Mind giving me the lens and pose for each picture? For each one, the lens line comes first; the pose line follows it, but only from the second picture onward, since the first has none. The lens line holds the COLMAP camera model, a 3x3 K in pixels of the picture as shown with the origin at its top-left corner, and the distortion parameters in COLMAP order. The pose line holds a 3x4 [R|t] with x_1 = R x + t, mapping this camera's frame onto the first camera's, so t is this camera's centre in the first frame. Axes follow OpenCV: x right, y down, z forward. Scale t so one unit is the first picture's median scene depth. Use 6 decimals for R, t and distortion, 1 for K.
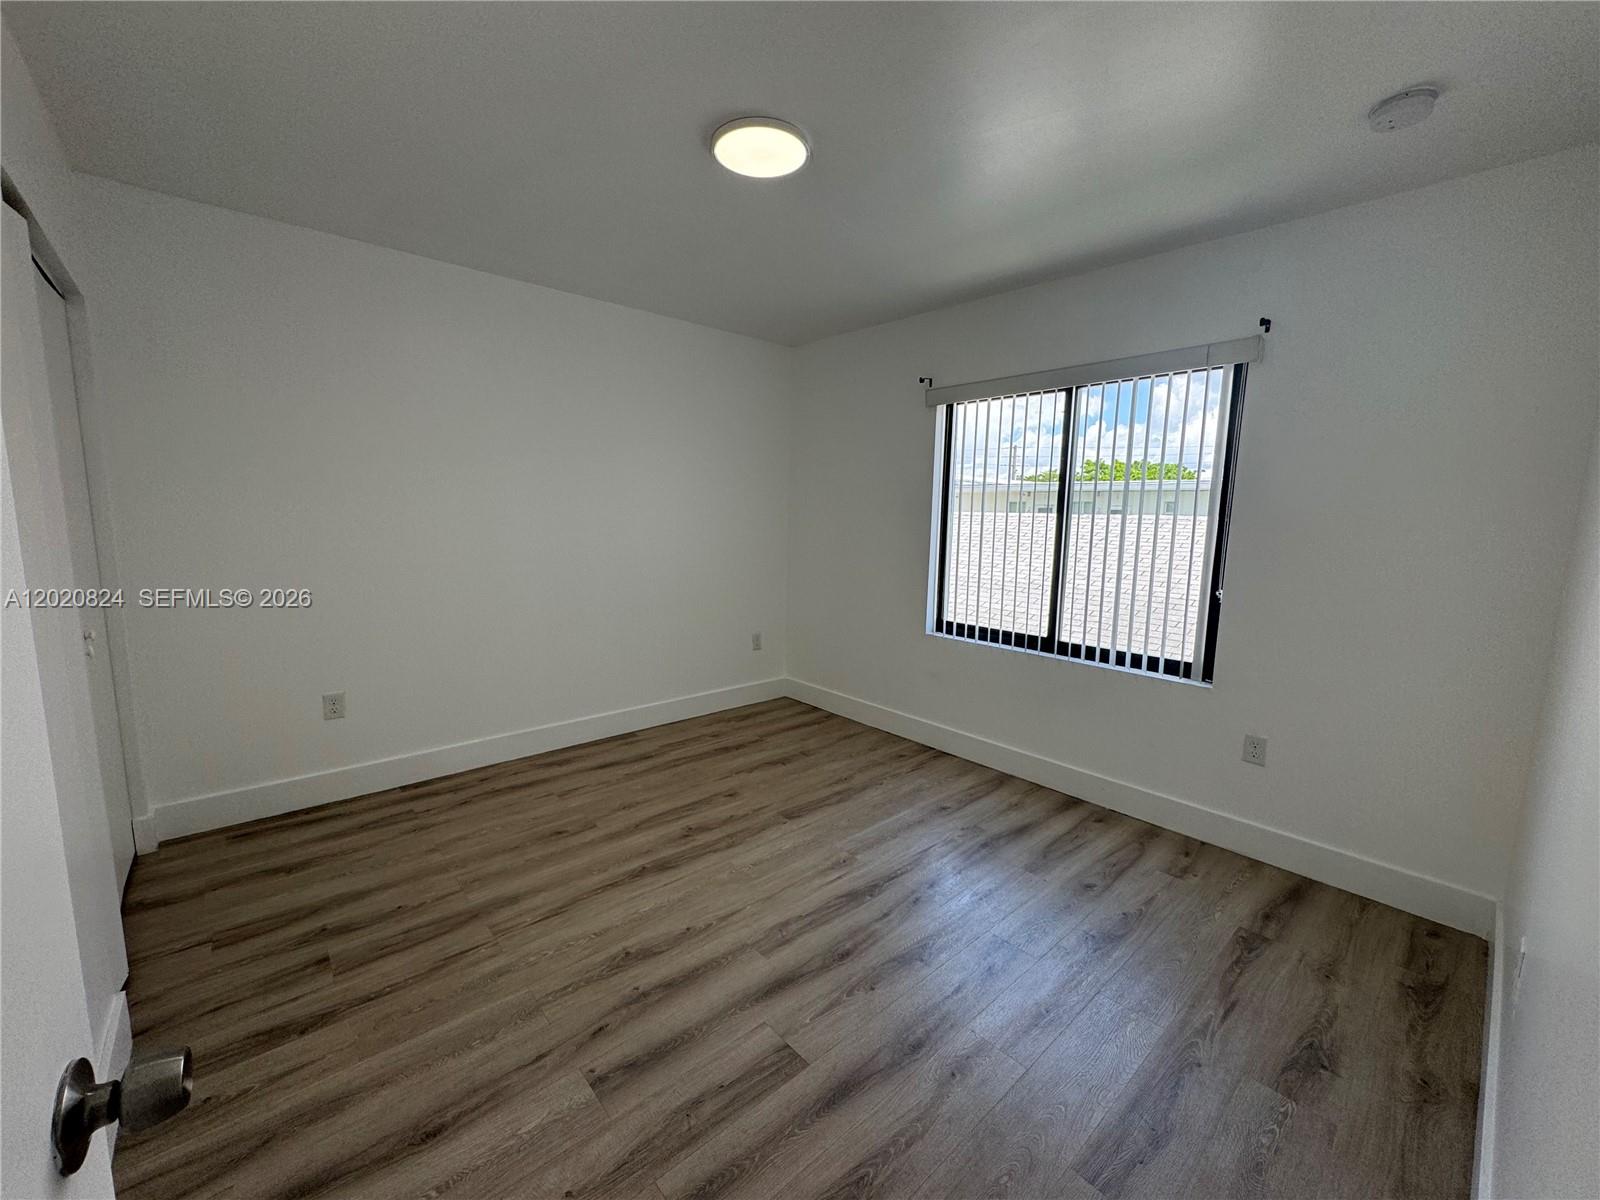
lens RADIAL K [[639.5, 0, 799.3], [0, 639.5, 599.5], [0, 0, 1]] dist [-0.001204, 0.000140]
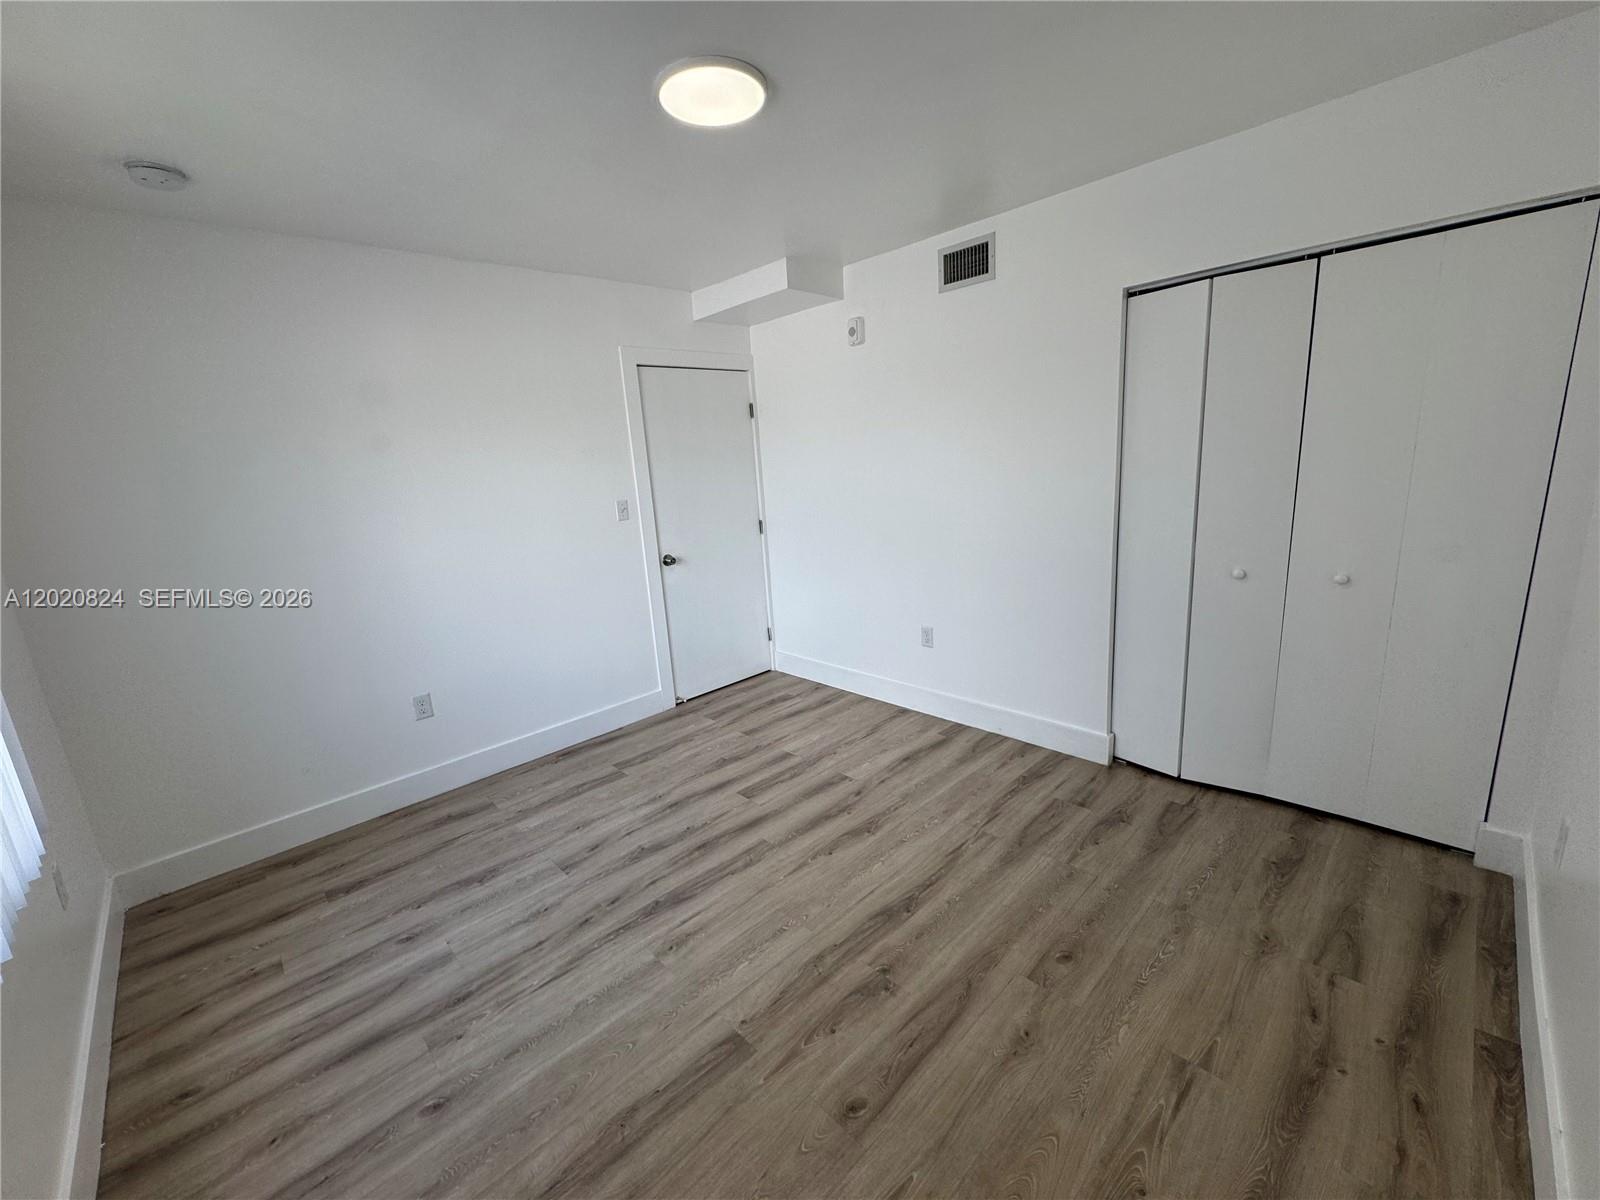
lens RADIAL K [[639.5, 0, 799.3], [0, 639.5, 599.5], [0, 0, 1]] dist [-0.001204, 0.000140]
pose [[-0.998155, 0.053859, -0.028016, -0.097555], [0.040582, 0.935152, 0.351914, -0.294098], [0.045153, 0.350128, -0.935613, 1.716101]]
